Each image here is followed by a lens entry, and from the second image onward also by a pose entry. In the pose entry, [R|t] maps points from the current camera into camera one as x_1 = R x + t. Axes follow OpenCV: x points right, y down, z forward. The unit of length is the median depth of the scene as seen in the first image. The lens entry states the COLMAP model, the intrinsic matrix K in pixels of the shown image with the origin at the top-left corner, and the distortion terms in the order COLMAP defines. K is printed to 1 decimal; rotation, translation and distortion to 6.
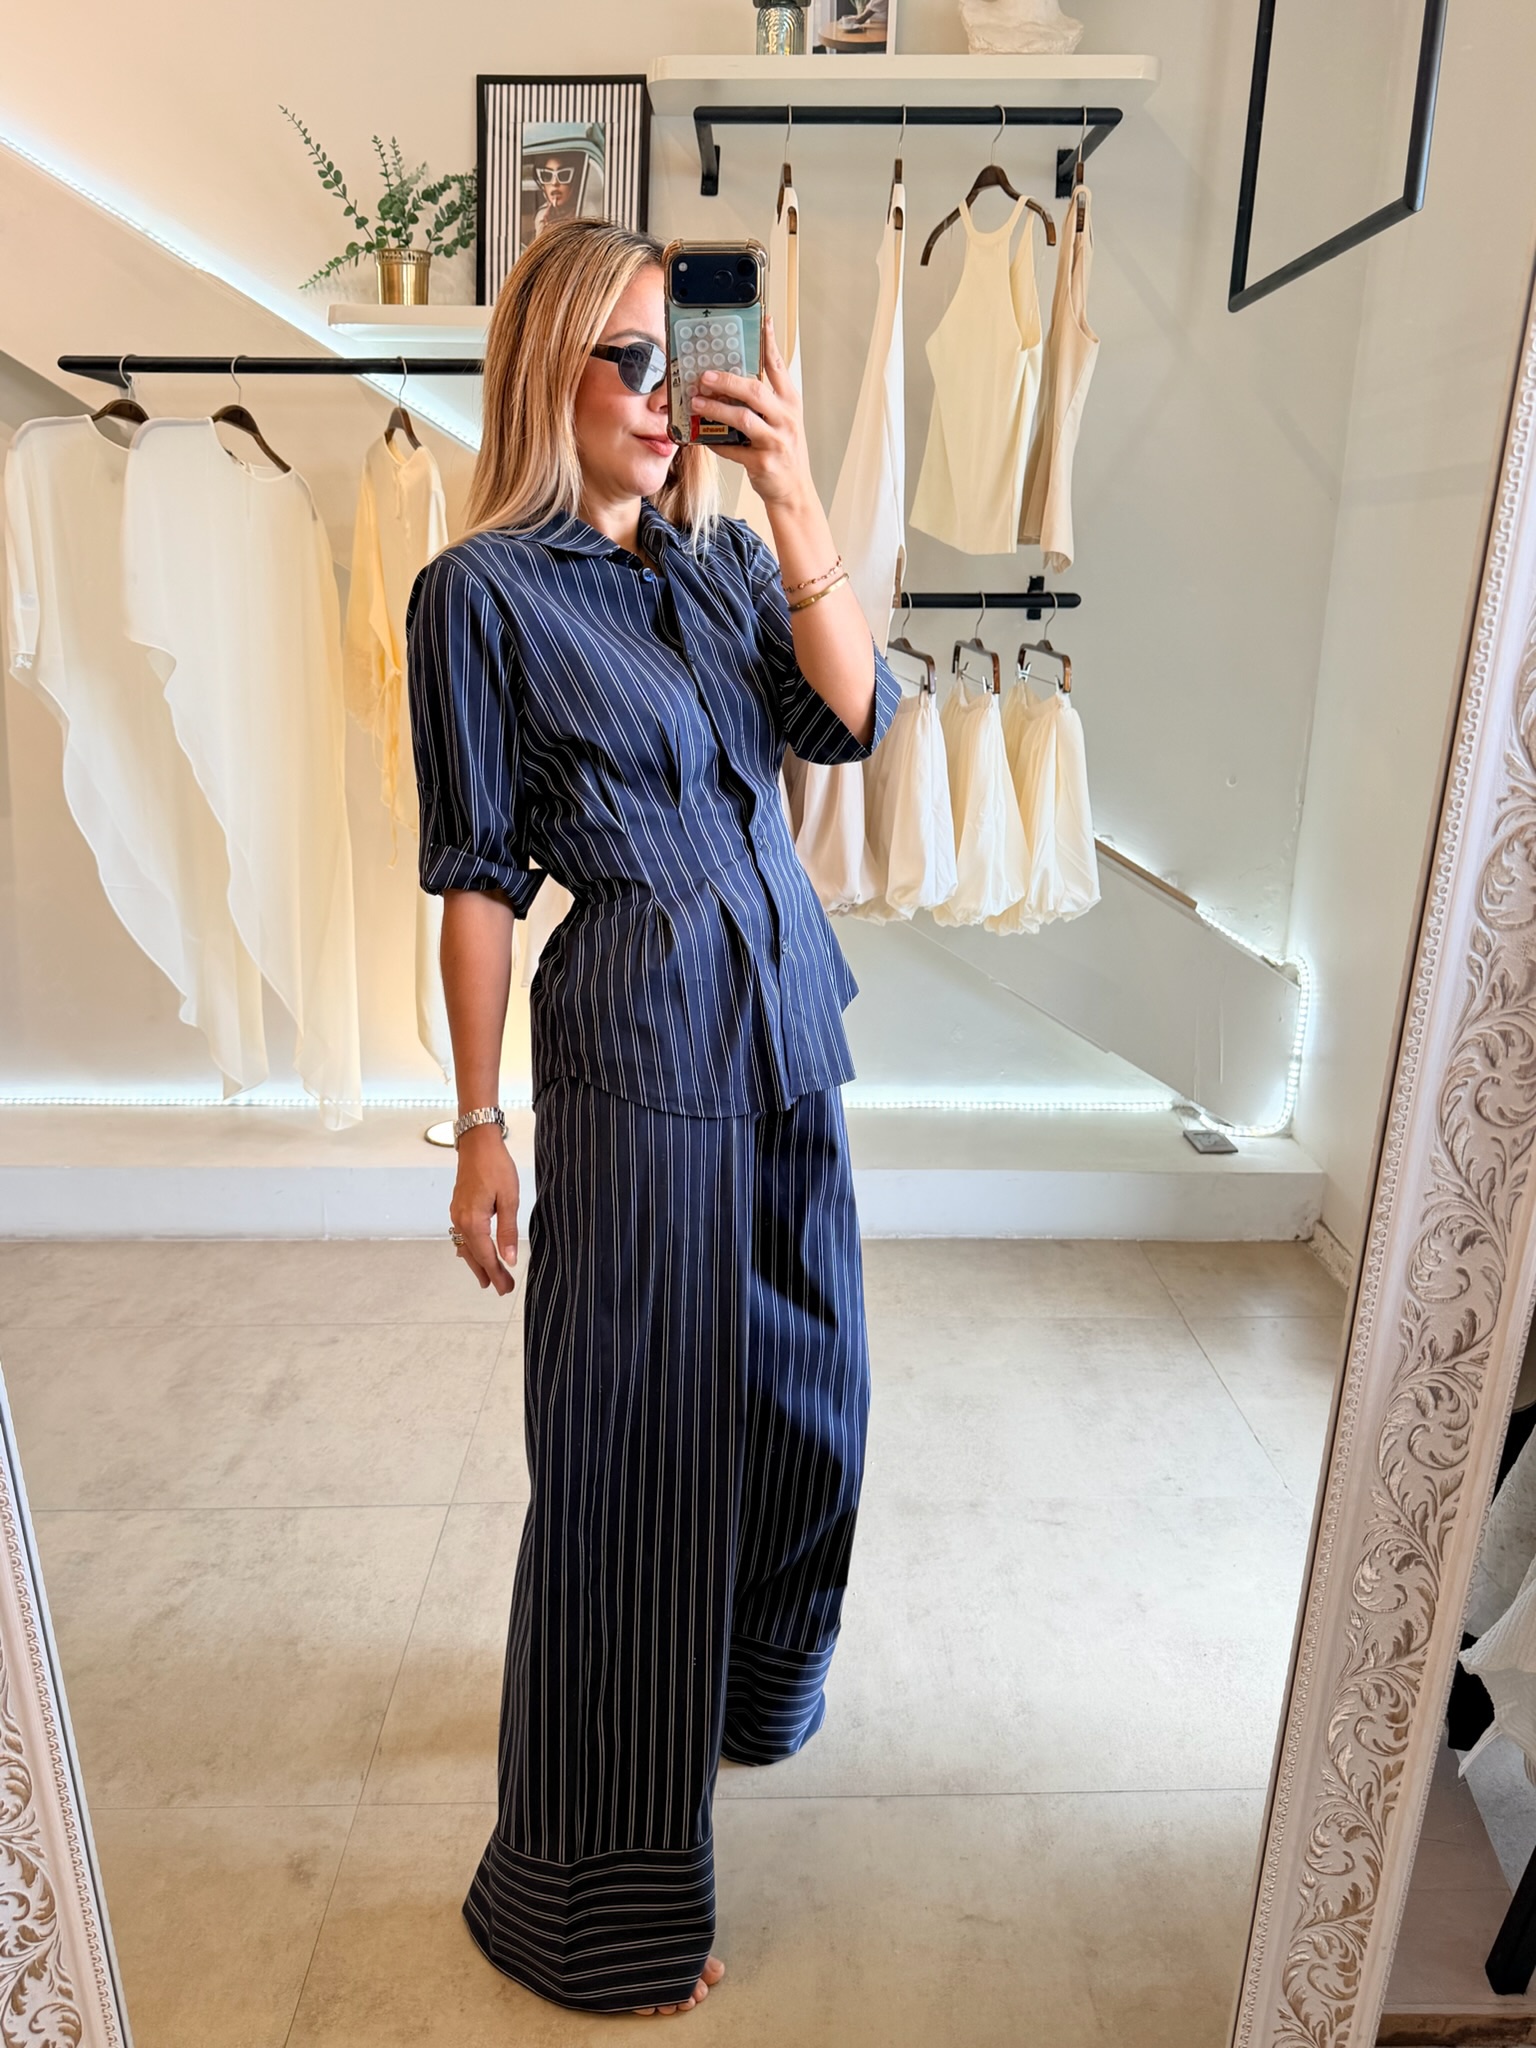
lens RADIAL K [[1688.2, 0, 768.0], [0, 1688.2, 1024.0], [0, 0, 1]] dist [0.116084, -0.217058]
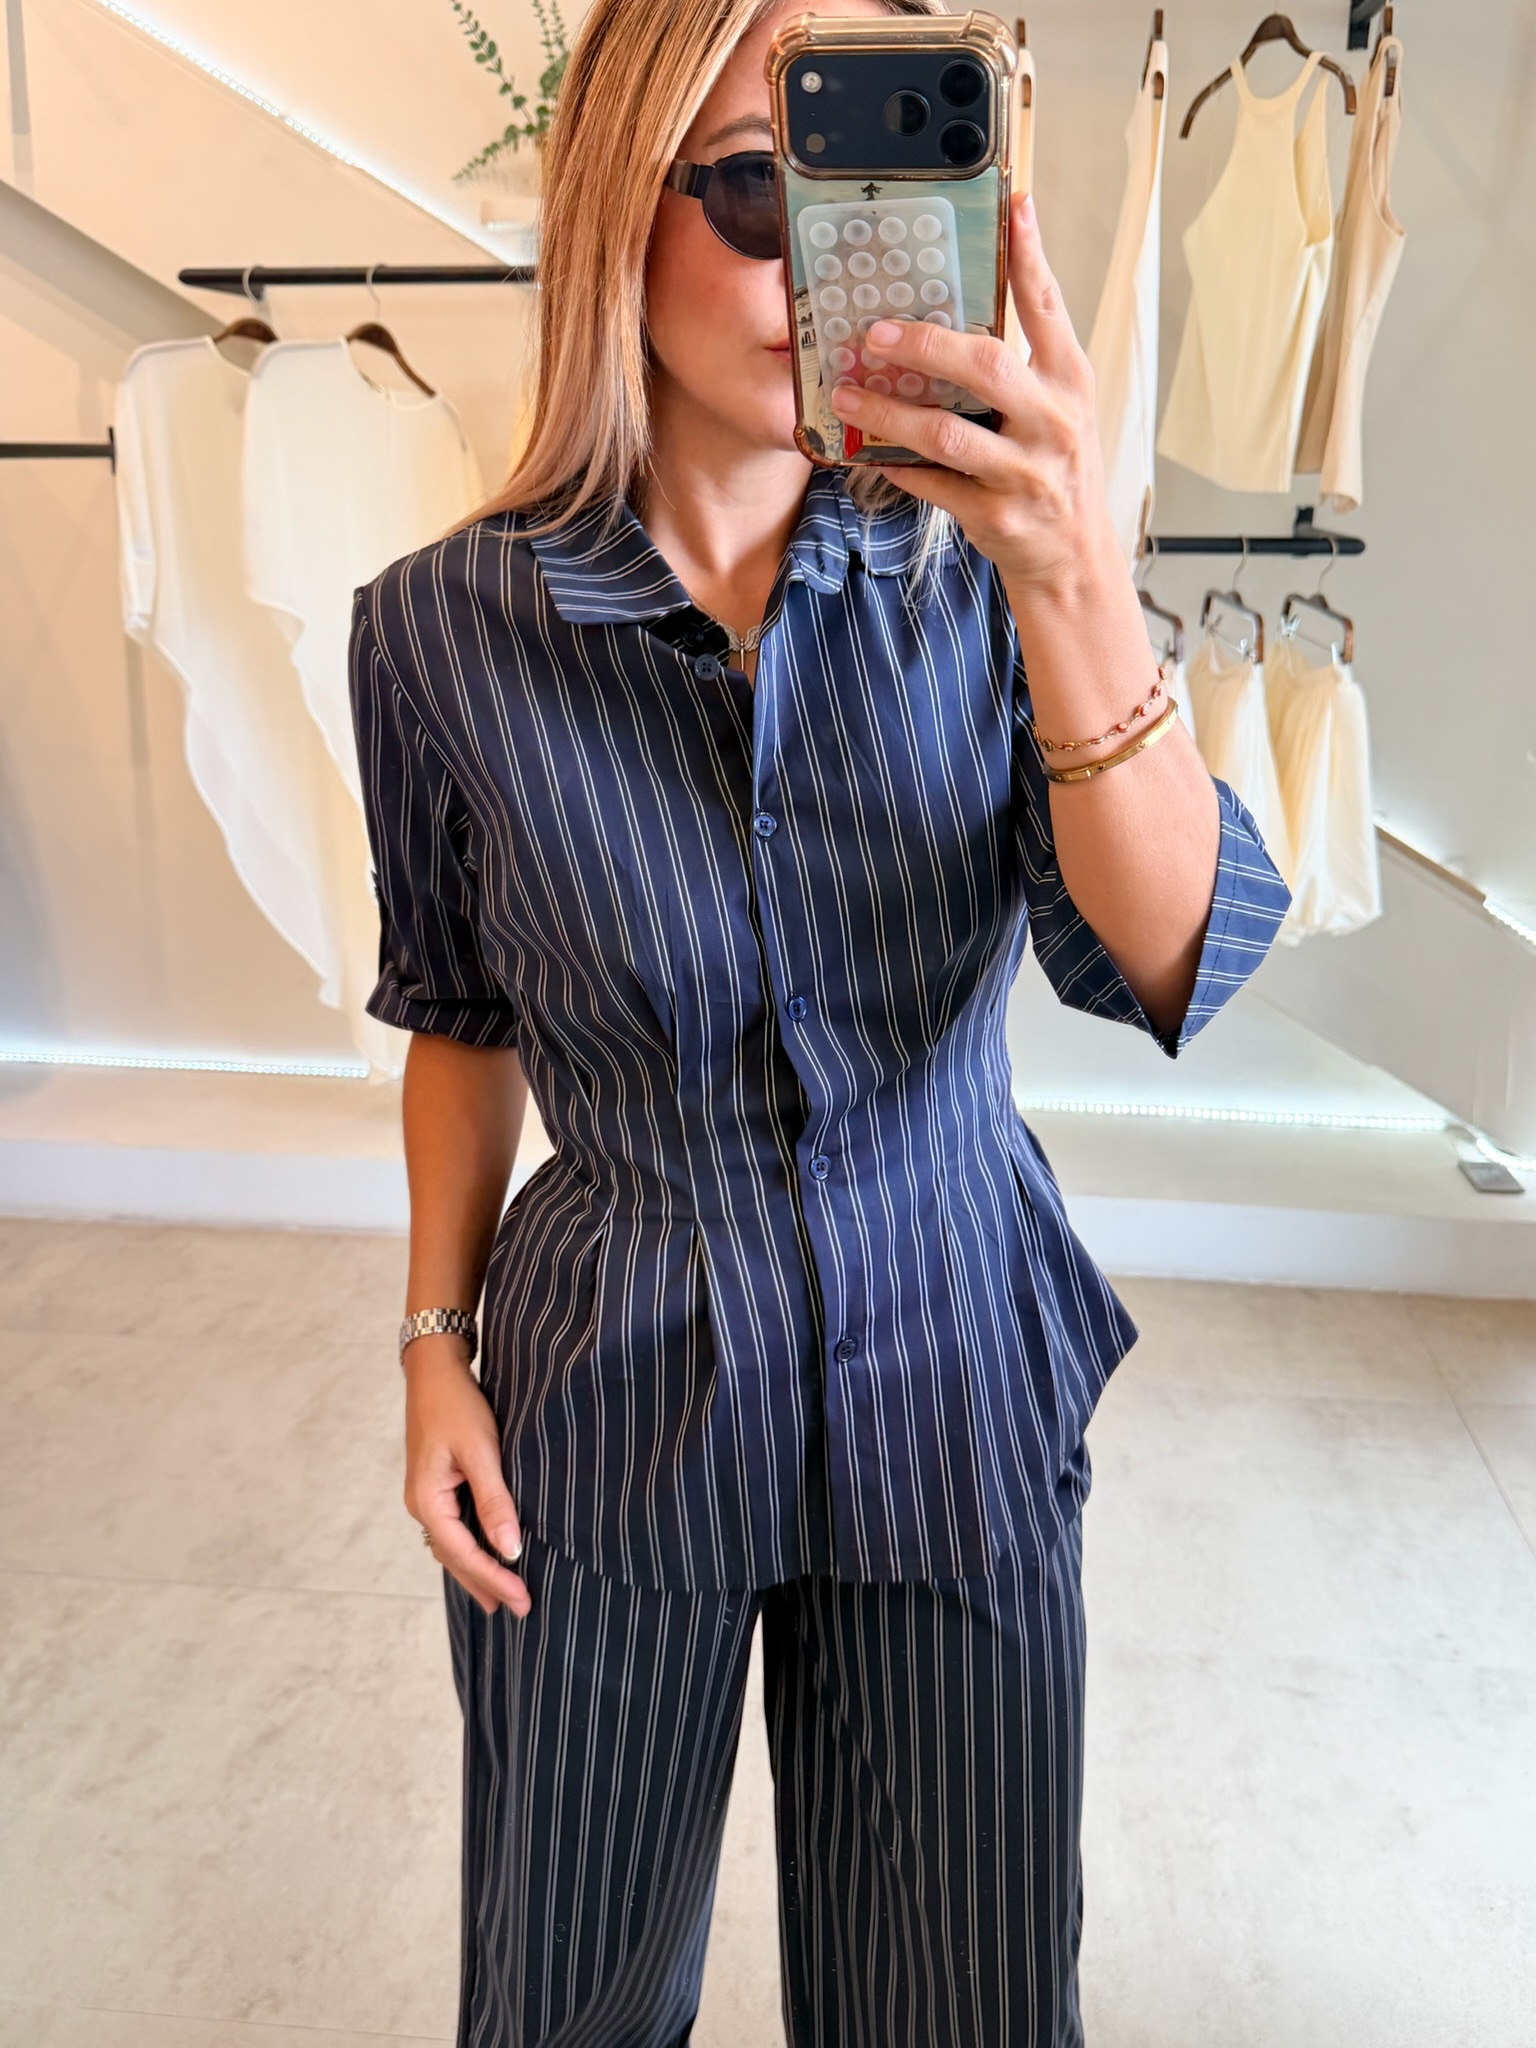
lens RADIAL K [[1643.4, 0, 798.2], [0, 1643.4, 943.8], [0, 0, 1]] dist [0.046862, -0.095016]
pose [[0.994448, 0.025955, -0.101975, -0.002728], [-0.020287, 0.998212, 0.056232, -0.099989], [0.103252, -0.053851, 0.993196, 0.176411]]
